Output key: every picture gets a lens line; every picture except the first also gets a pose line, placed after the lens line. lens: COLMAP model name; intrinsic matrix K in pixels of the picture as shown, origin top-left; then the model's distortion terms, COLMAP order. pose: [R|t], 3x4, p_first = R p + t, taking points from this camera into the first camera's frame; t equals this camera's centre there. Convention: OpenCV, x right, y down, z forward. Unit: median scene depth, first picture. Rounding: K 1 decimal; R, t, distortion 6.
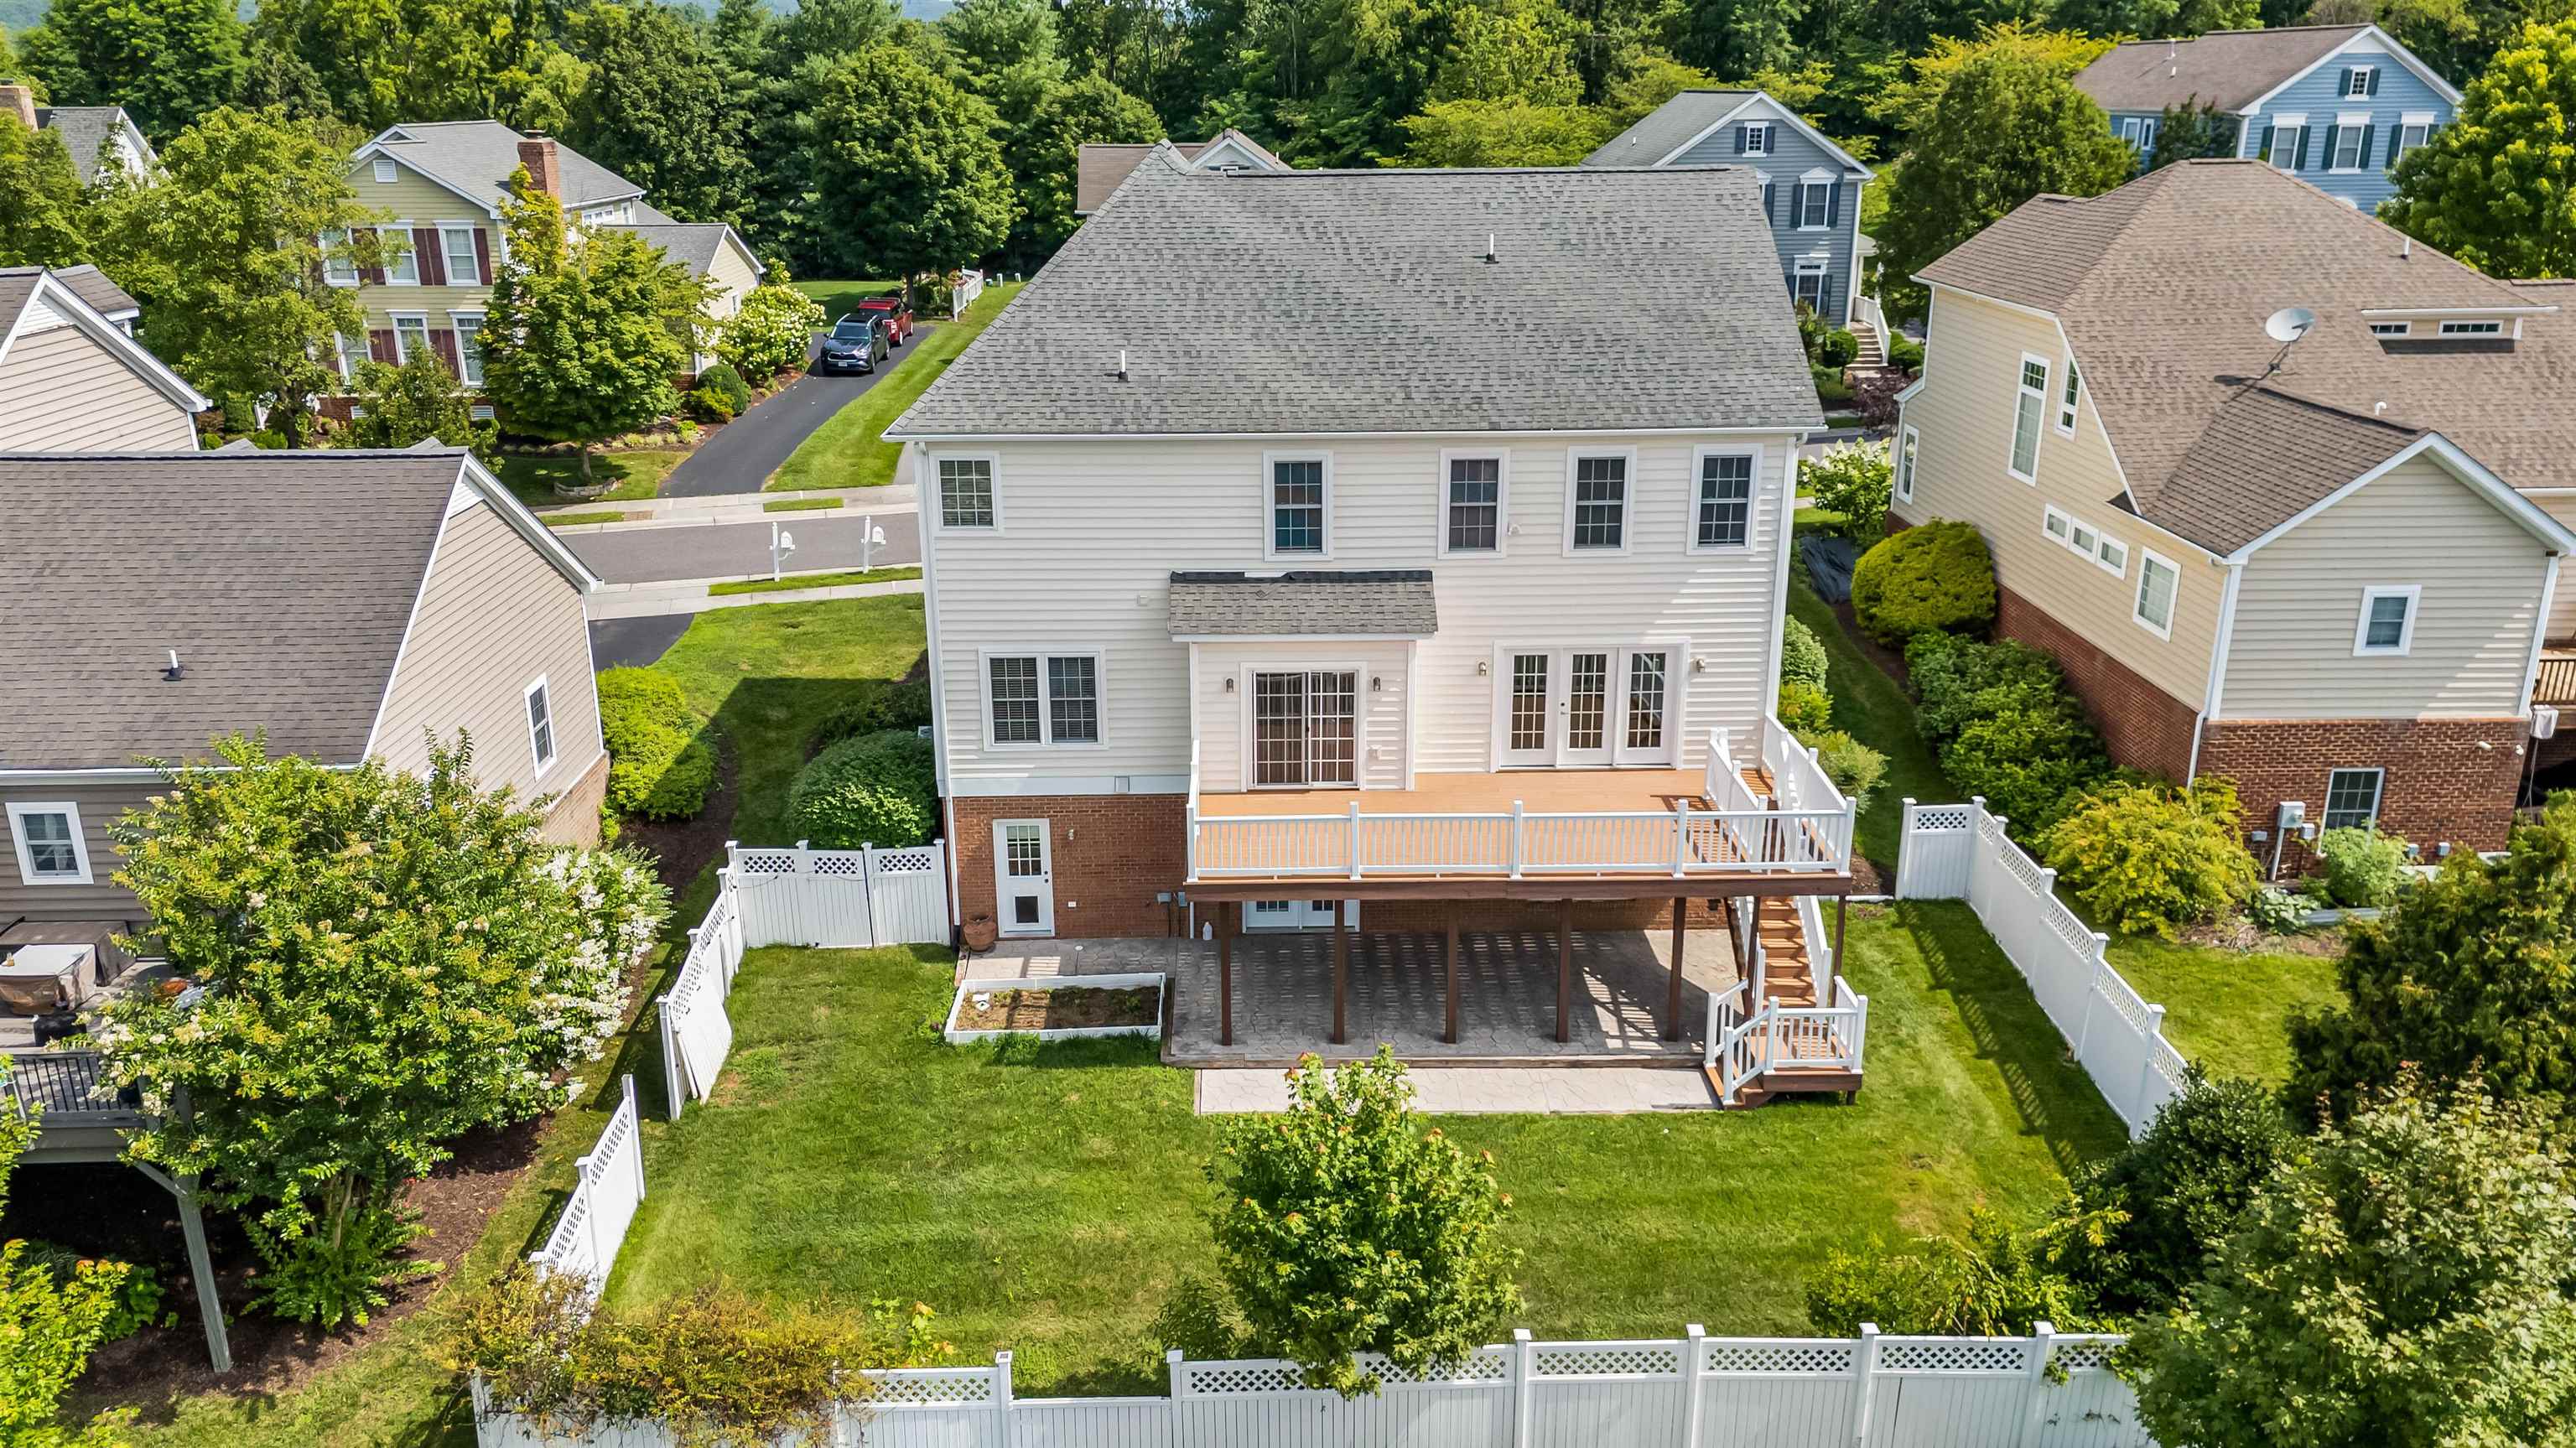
lens RADIAL K [[1903.2, 0, 1288.0], [0, 1903.2, 724.0], [0, 0, 1]] dist [0.077937, -0.076705]
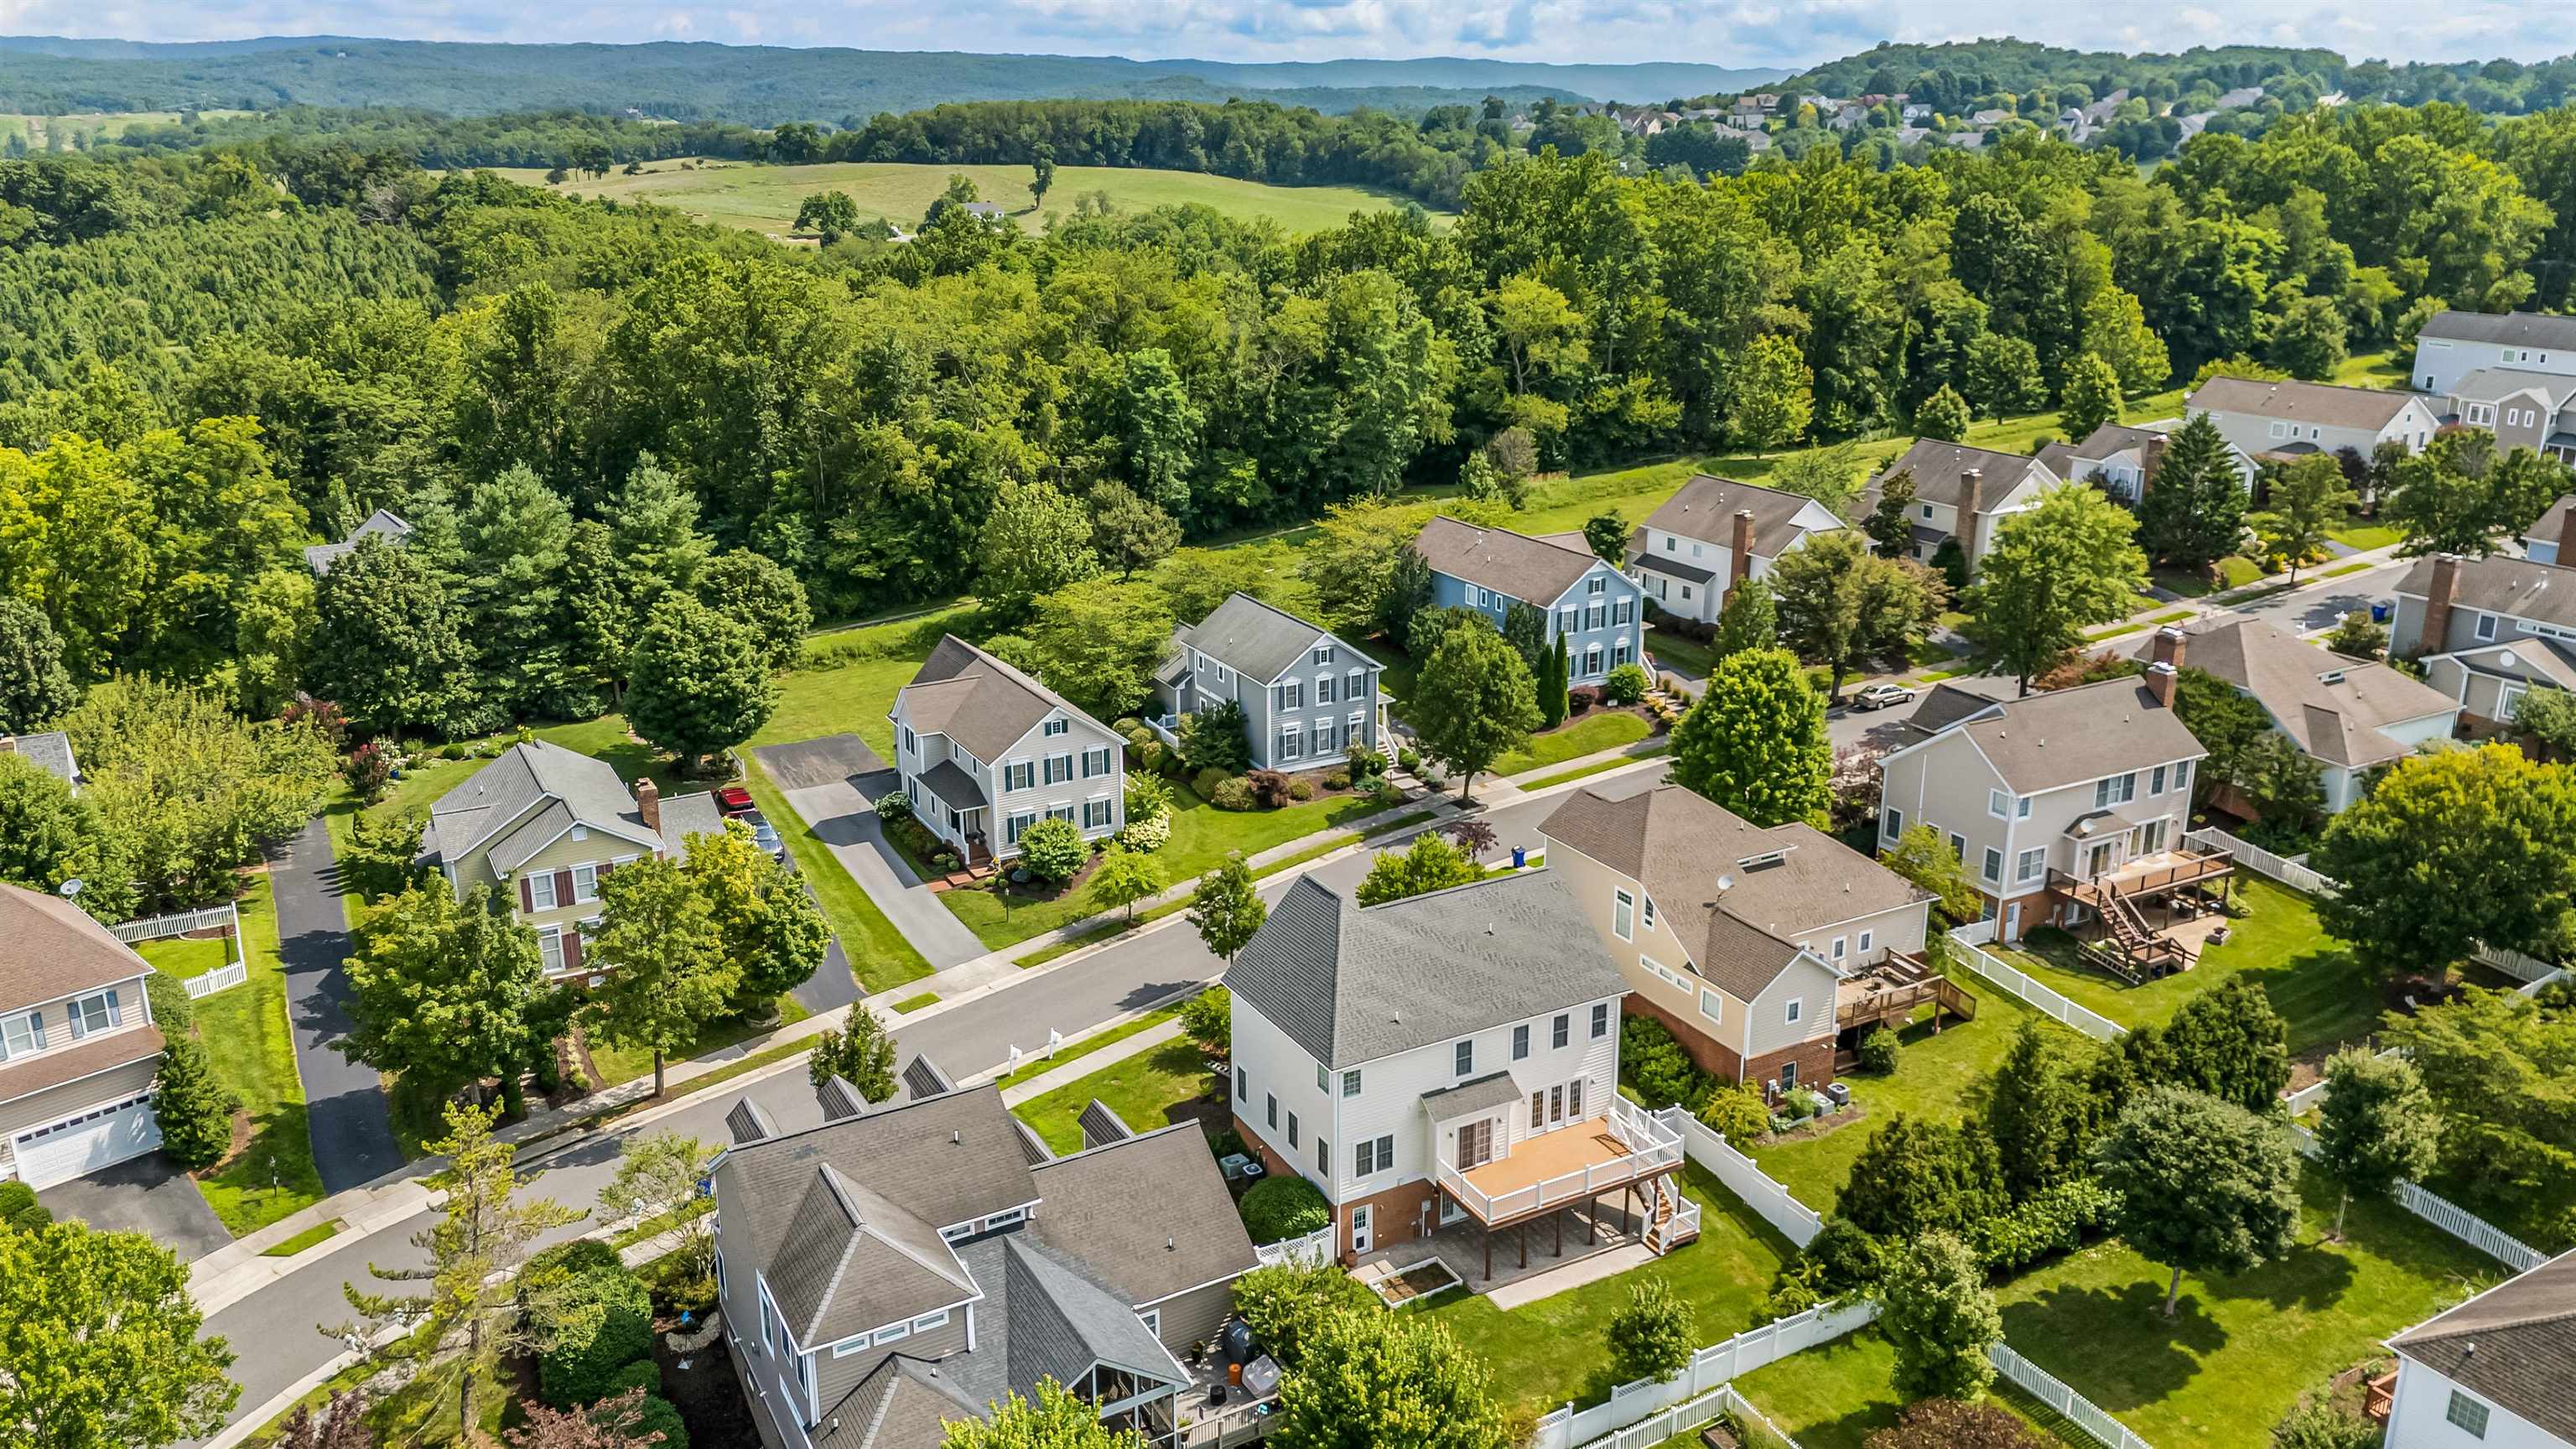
lens RADIAL K [[1903.3, 0, 1288.0], [0, 1903.3, 724.5], [0, 0, 1]] dist [0.077937, -0.076705]
pose [[0.885790, -0.138270, 0.443009, -1.205268], [0.146366, 0.989100, 0.016057, -0.599540], [-0.440400, 0.050618, 0.896374, -1.130847]]
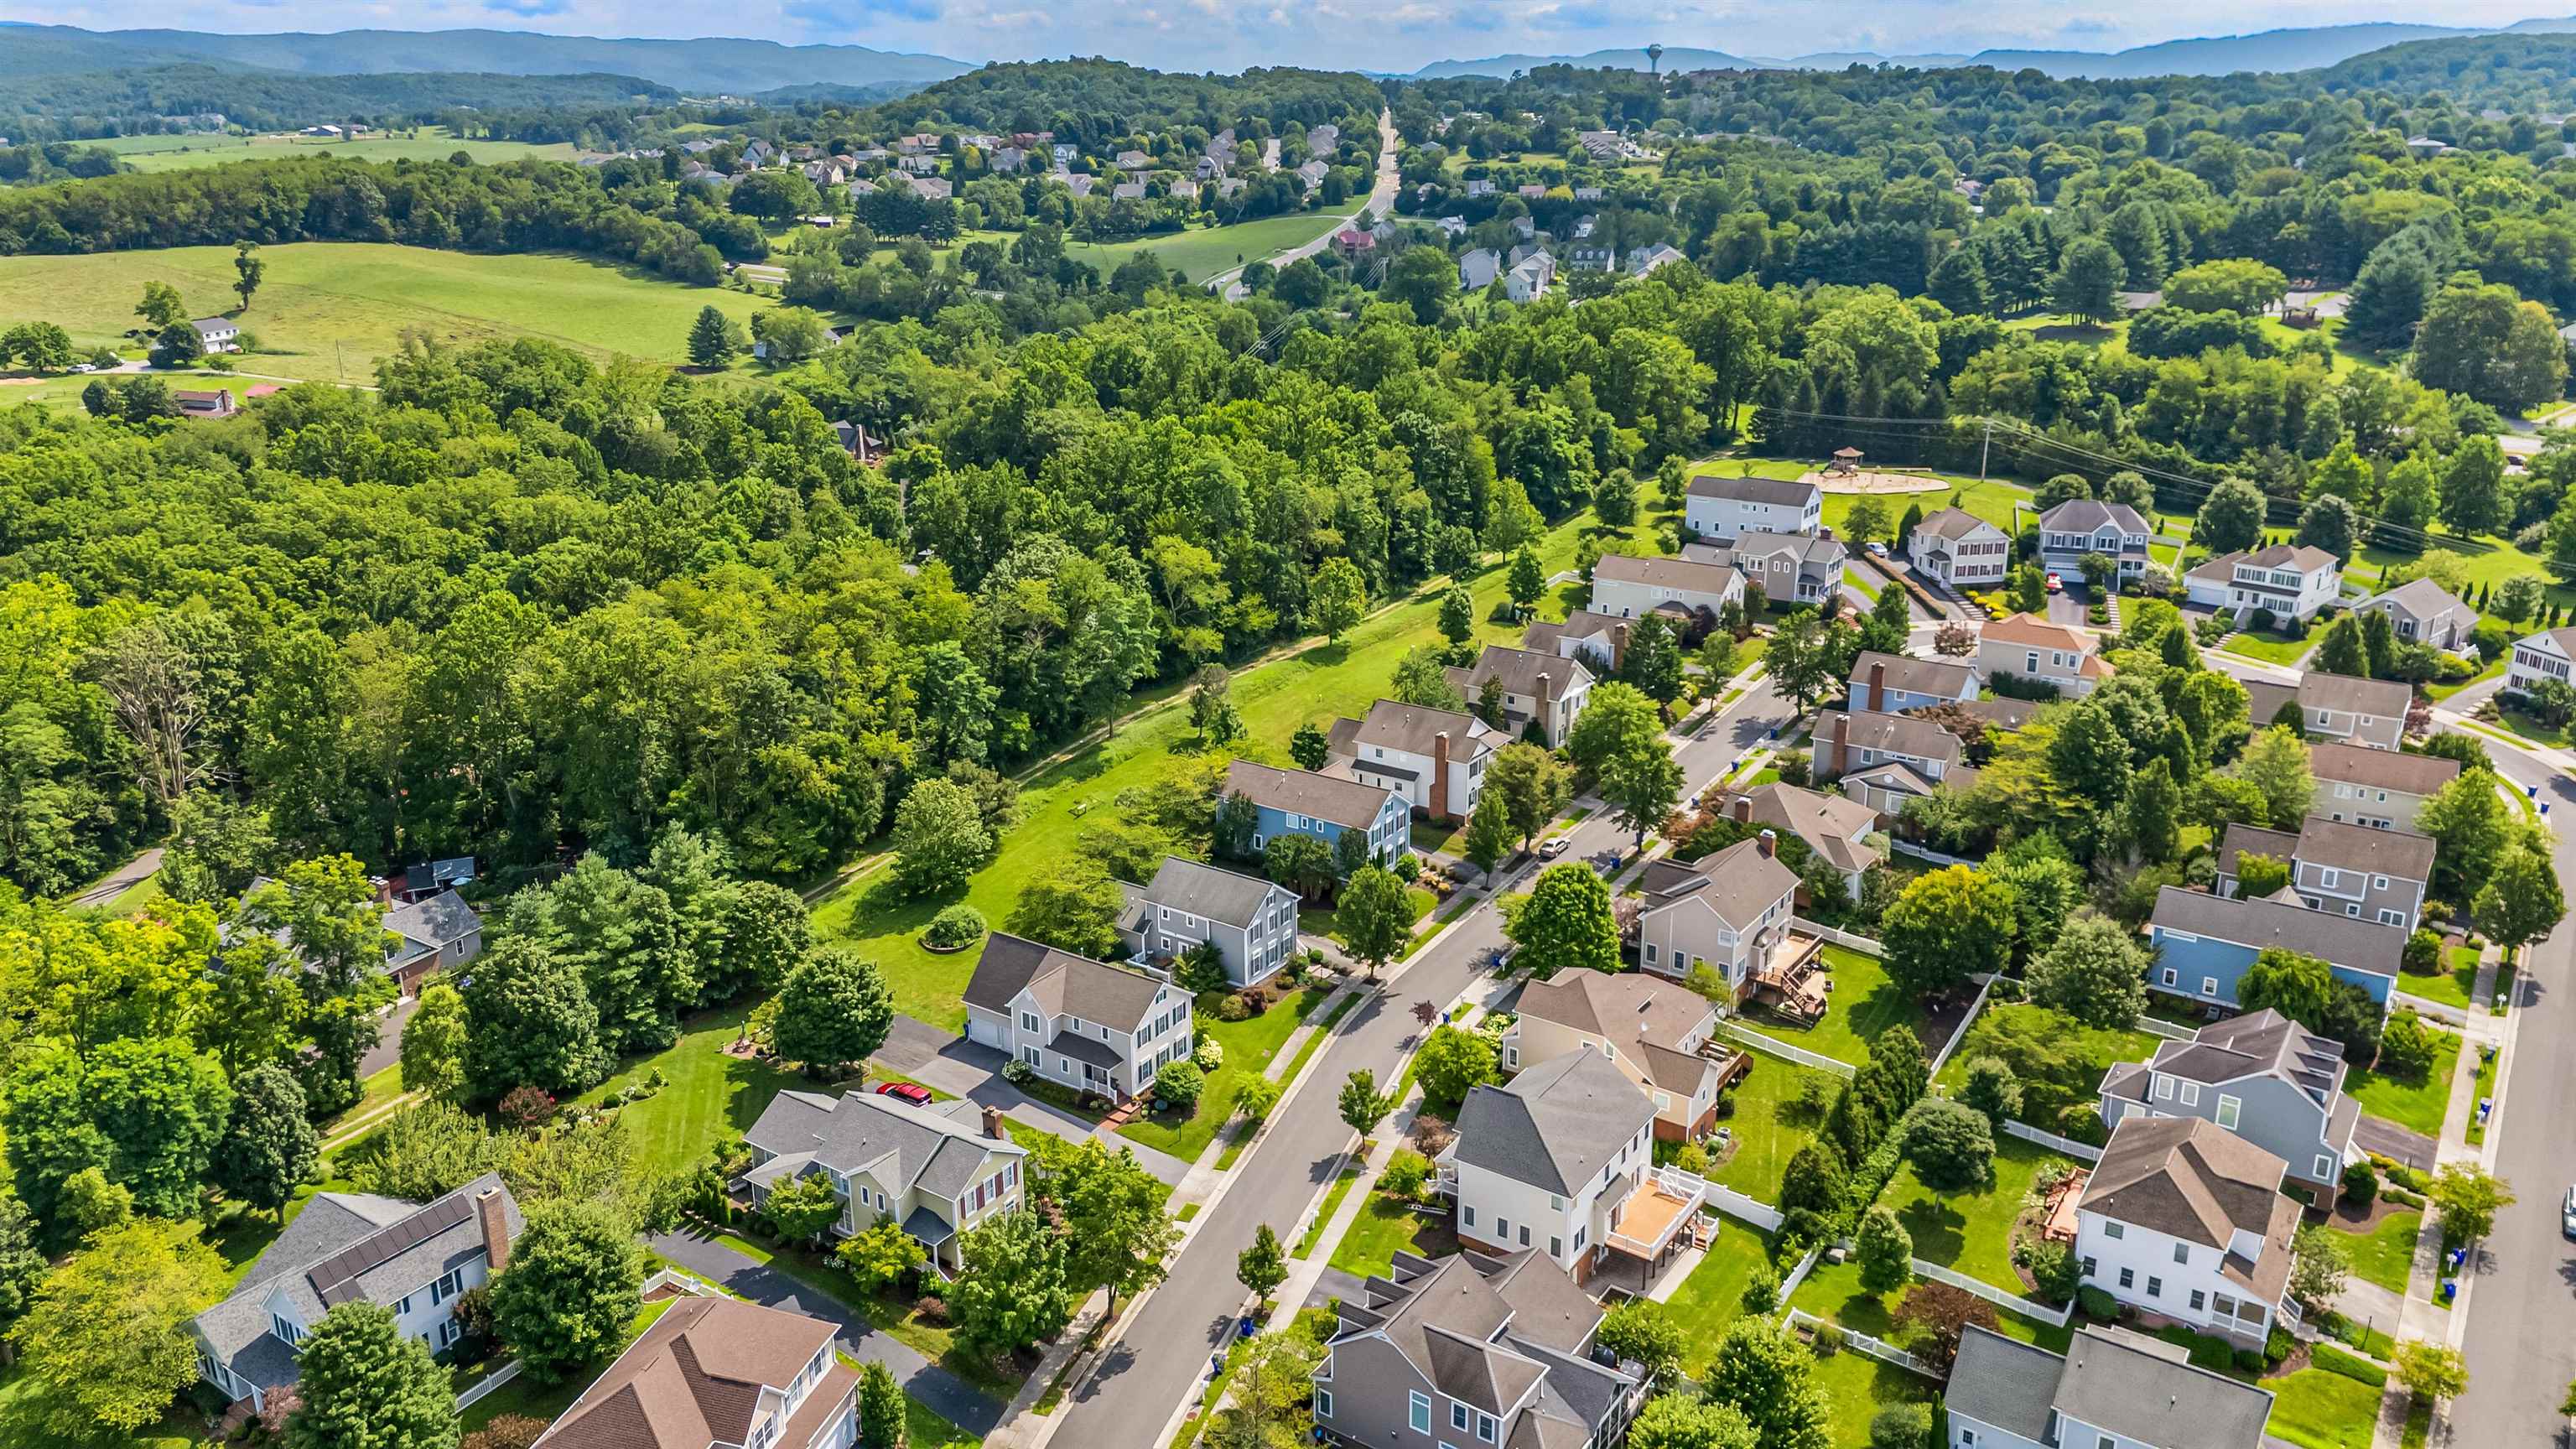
lens RADIAL K [[1903.3, 0, 1288.0], [0, 1903.3, 724.5], [0, 0, 1]] dist [0.162671, -0.399996]
pose [[0.586541, -0.257721, 0.767821, -3.483848], [0.261649, 0.957484, 0.121507, -1.789260], [-0.766491, 0.129631, 0.629036, -1.341464]]
